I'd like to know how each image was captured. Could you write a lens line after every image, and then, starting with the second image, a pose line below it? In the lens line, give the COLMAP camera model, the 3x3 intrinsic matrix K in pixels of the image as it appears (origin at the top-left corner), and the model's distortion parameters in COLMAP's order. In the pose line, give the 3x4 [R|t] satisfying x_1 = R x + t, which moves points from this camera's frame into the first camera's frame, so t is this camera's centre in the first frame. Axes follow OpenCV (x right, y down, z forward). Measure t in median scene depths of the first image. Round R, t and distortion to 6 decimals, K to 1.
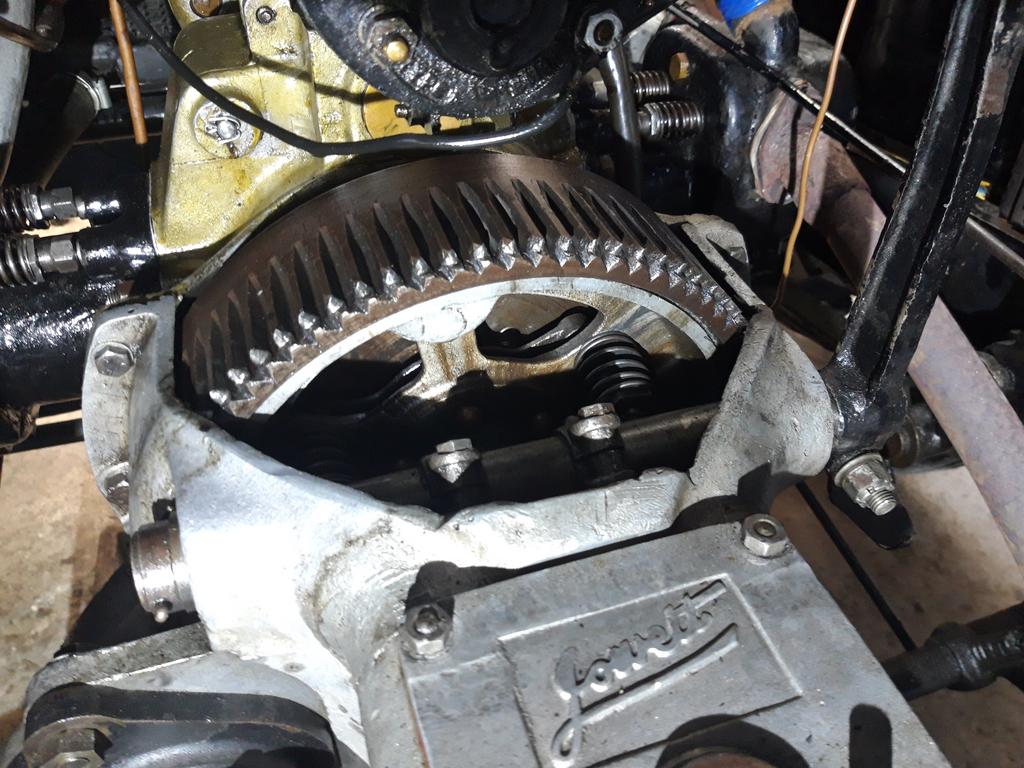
lens RADIAL K [[810.9, 0, 513.0], [0, 810.9, 372.8], [0, 0, 1]] dist [0.096091, -0.207643]
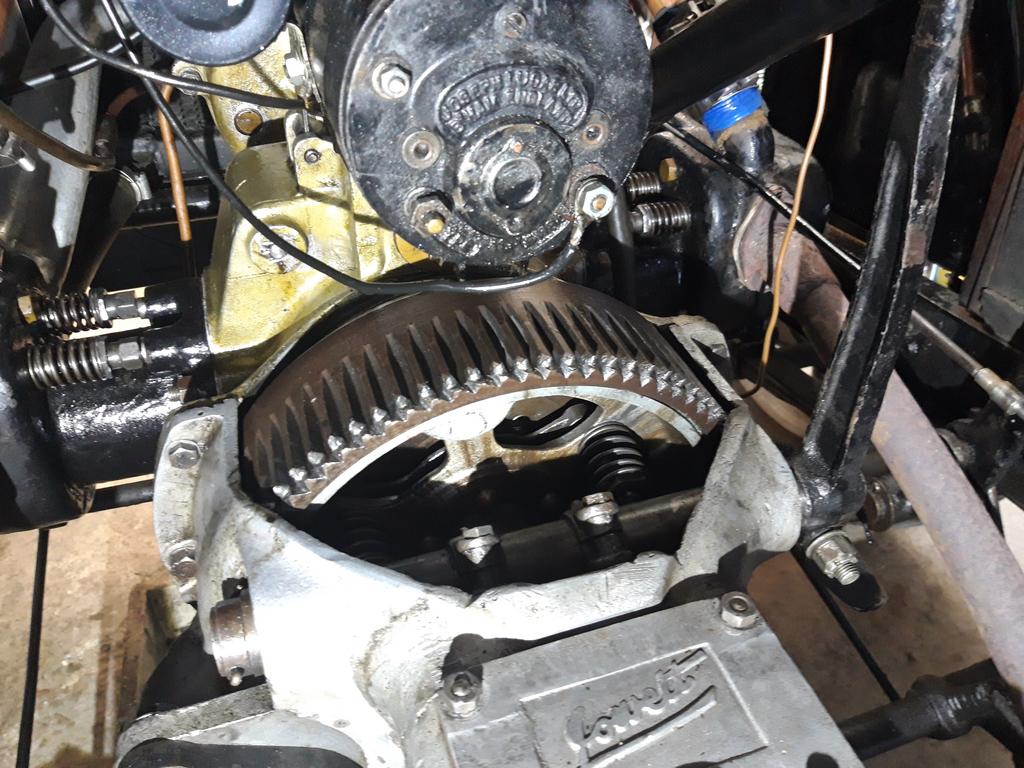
lens RADIAL K [[777.9, 0, 512.0], [0, 777.9, 384.0], [0, 0, 1]] dist [0.087210, -0.174922]
pose [[0.999928, -0.008832, -0.008106, -0.011379], [0.008355, 0.998332, -0.057121, -0.057507], [0.008597, 0.057049, 0.998334, -0.144453]]
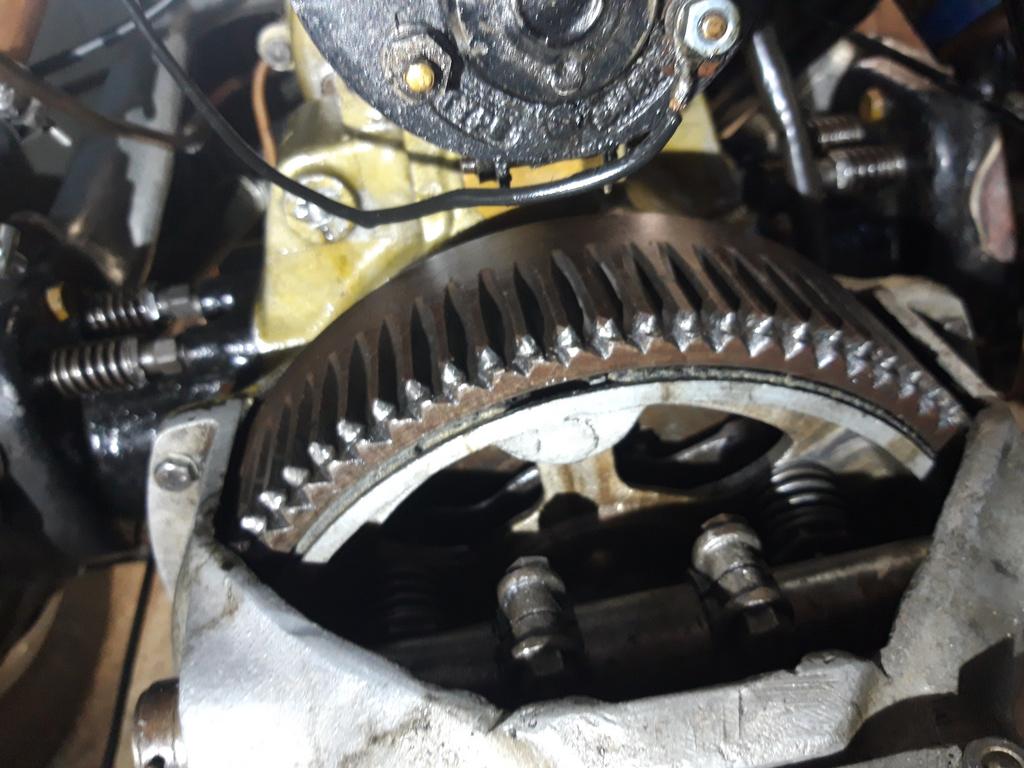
lens RADIAL K [[873.4, 0, 471.6], [0, 873.4, 374.2], [0, 0, 1]] dist [0.031960, -0.143488]
pose [[0.966754, -0.024942, -0.254489, 0.074758], [-0.001833, 0.994530, -0.104437, -0.028605], [0.255701, 0.101431, 0.961420, 0.198304]]
